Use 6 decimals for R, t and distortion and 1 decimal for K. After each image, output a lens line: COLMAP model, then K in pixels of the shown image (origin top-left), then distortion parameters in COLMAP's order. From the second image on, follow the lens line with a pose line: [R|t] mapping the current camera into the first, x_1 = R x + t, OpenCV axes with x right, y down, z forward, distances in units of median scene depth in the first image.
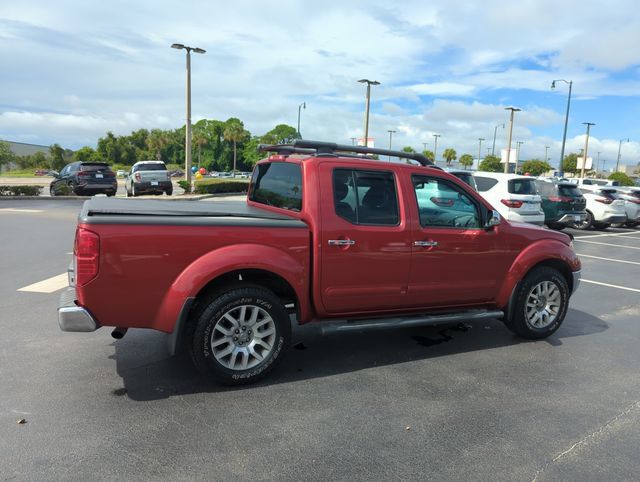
lens RADIAL K [[452.0, 0, 312.3], [0, 452.0, 243.7], [0, 0, 1]] dist [0.046564, -0.037337]
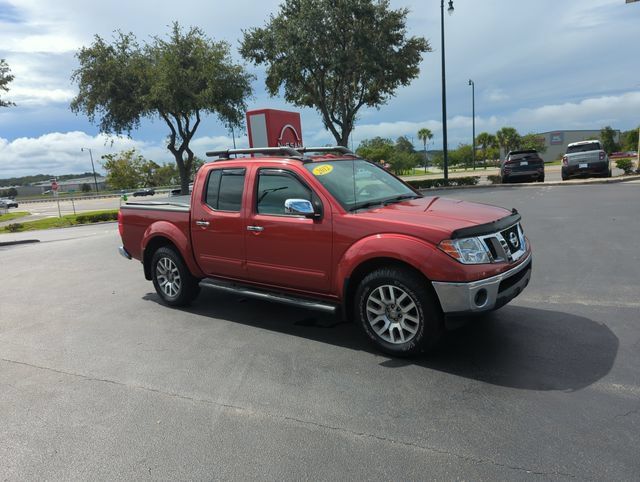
lens RADIAL K [[451.5, 0, 326.2], [0, 451.5, 251.7], [0, 0, 1]] dist [0.037367, -0.020736]
pose [[0.462876, 0.092546, -0.881579, 1.122406], [-0.048603, 0.995689, 0.079005, -0.033775], [0.885090, 0.006278, 0.465378, 0.517059]]
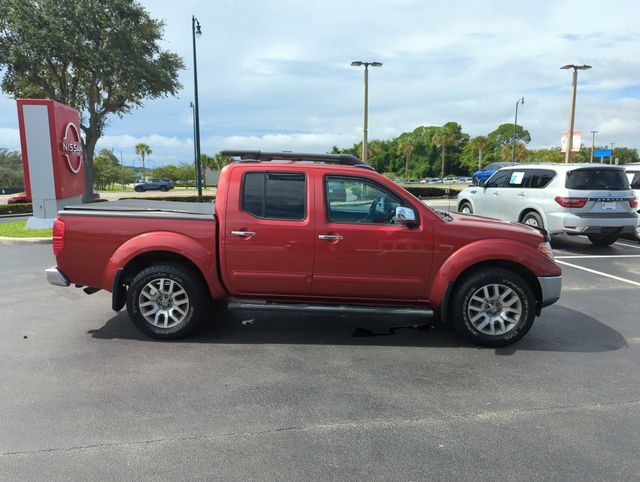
lens RADIAL K [[452.0, 0, 312.0], [0, 452.0, 244.7], [0, 0, 1]] dist [0.046564, -0.037337]
pose [[0.886976, 0.030274, -0.460822, 0.586920], [-0.035948, 0.999347, -0.003539, 0.018565], [0.460414, 0.019705, 0.887486, 0.015776]]
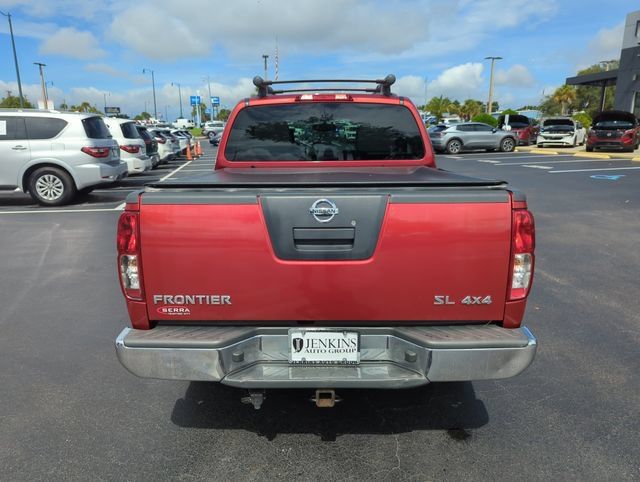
lens RADIAL K [[452.0, 0, 315.3], [0, 452.0, 241.0], [0, 0, 1]] dist [0.046564, -0.037337]
pose [[0.436941, -0.261594, 0.860611, -0.712295], [0.164064, 0.963904, 0.209695, -0.102245], [-0.884401, 0.049571, 0.464088, 0.579281]]
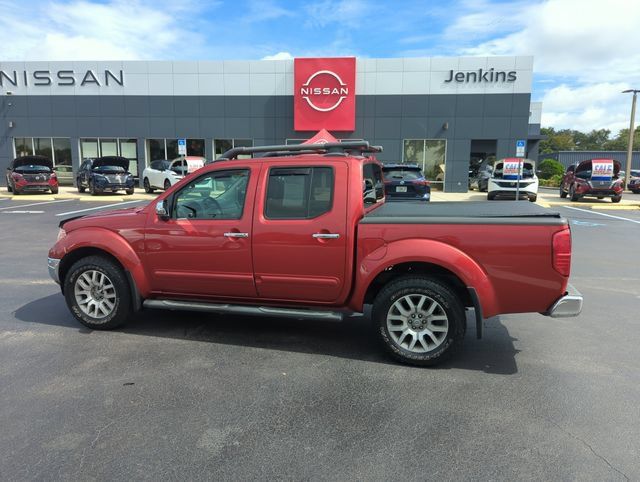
lens RADIAL K [[452.0, 0, 313.3], [0, 452.0, 239.1], [0, 0, 1]] dist [0.046564, -0.037337]
pose [[-0.758550, -0.146733, 0.634878, -0.609436], [0.061289, 0.953931, 0.293701, -0.271019], [-0.648726, 0.261698, -0.714611, 1.555794]]
